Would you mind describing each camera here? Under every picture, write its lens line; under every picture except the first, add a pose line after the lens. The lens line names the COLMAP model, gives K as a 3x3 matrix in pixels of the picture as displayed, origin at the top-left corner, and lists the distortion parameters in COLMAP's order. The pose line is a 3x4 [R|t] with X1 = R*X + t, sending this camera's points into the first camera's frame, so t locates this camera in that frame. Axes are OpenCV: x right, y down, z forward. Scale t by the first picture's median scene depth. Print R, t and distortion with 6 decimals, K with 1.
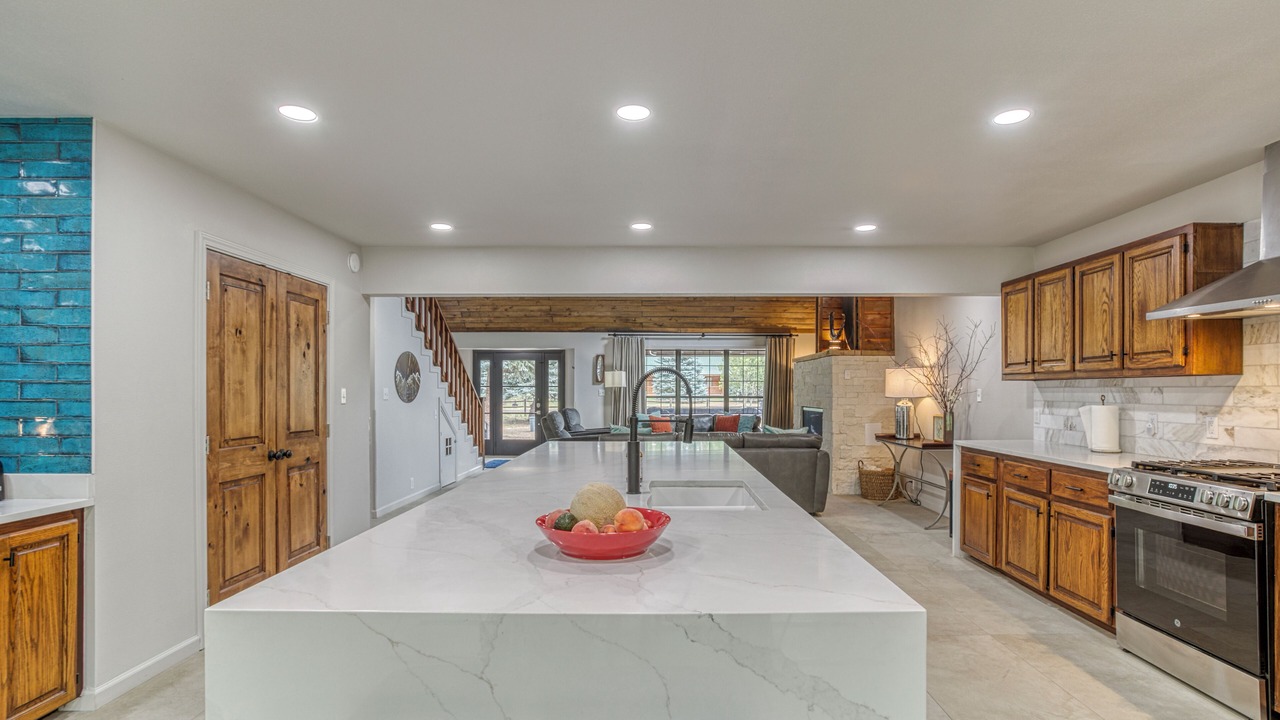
lens RADIAL K [[642.3, 0, 655.3], [0, 642.3, 393.8], [0, 0, 1]] dist [-0.054711, 0.032552]
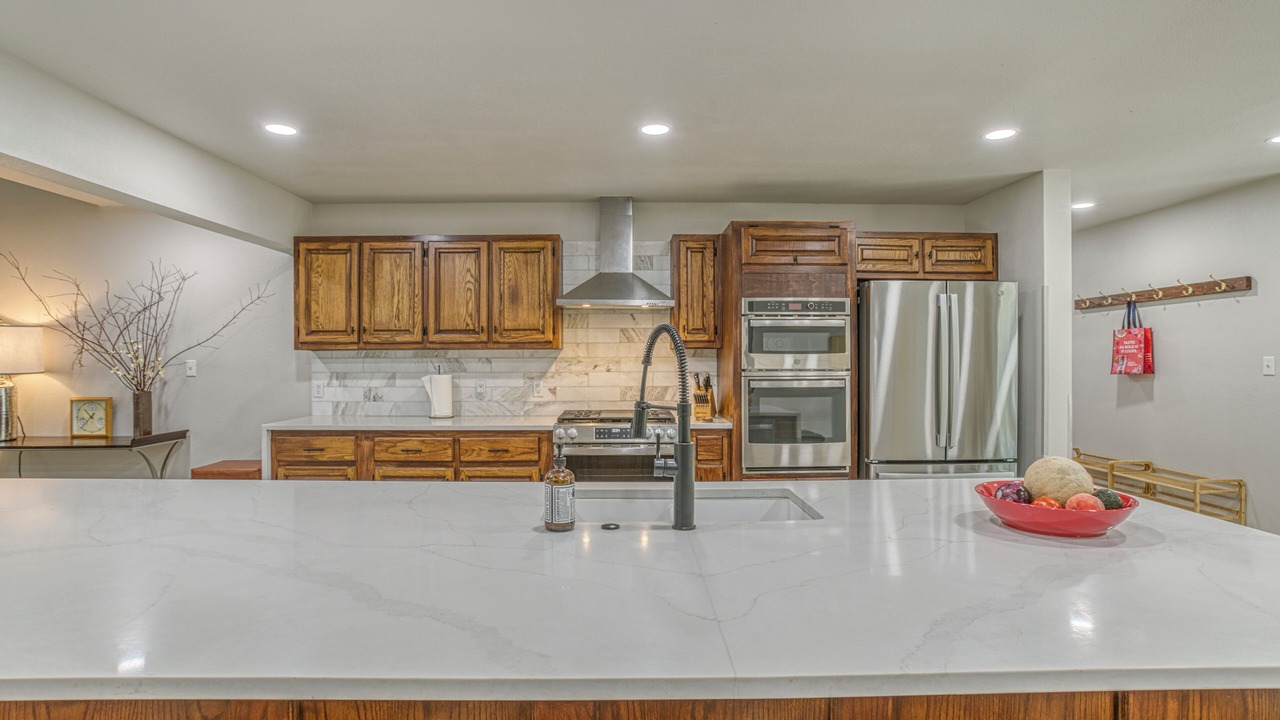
lens RADIAL K [[646.6, 0, 643.7], [0, 646.6, 358.3], [0, 0, 1]] dist [-0.069903, 0.039071]
pose [[-0.026549, 0.002831, 0.999644, -0.401433], [0.008182, 0.999963, -0.002614, -0.004122], [-0.999614, 0.008109, -0.026571, 0.670185]]
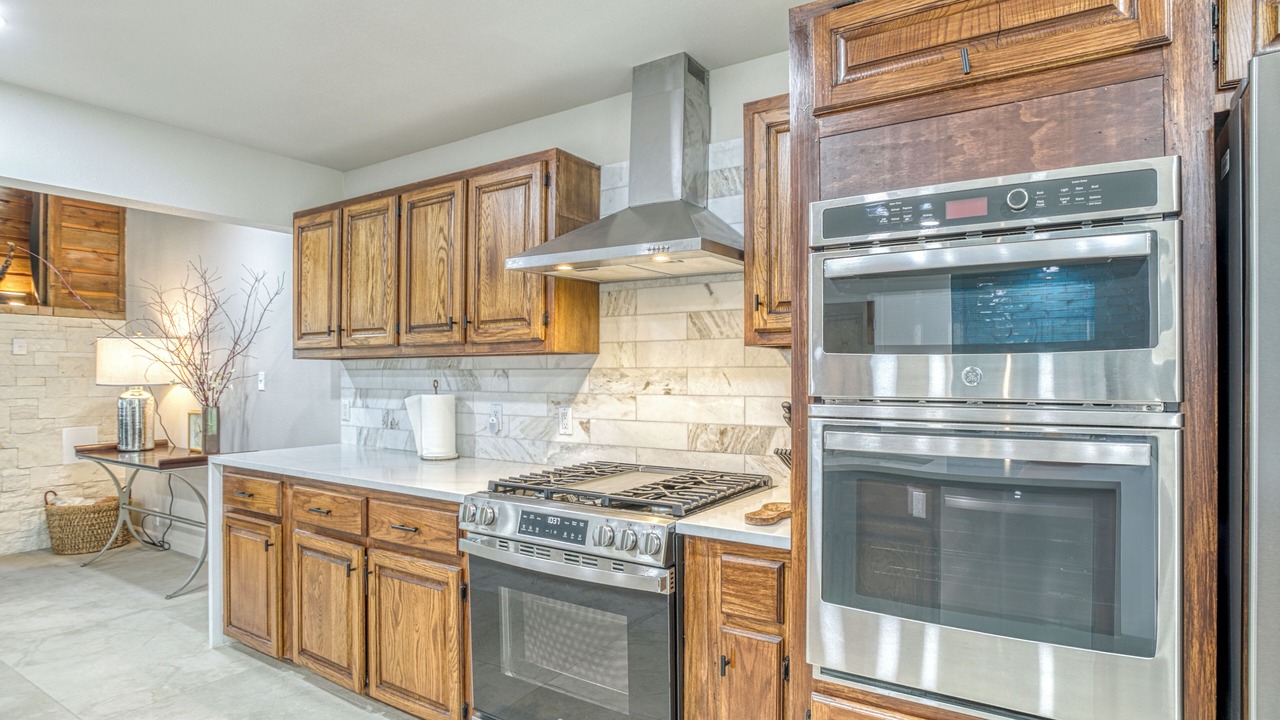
lens RADIAL K [[615.0, 0, 705.8], [0, 615.0, 378.7], [0, 0, 1]] dist [-0.049710, 0.020691]
pose [[0.472465, 0.000419, 0.881349, 0.235884], [0.000875, 0.999999, -0.000945, 0.001269], [-0.881349, 0.001218, 0.472465, 0.388669]]
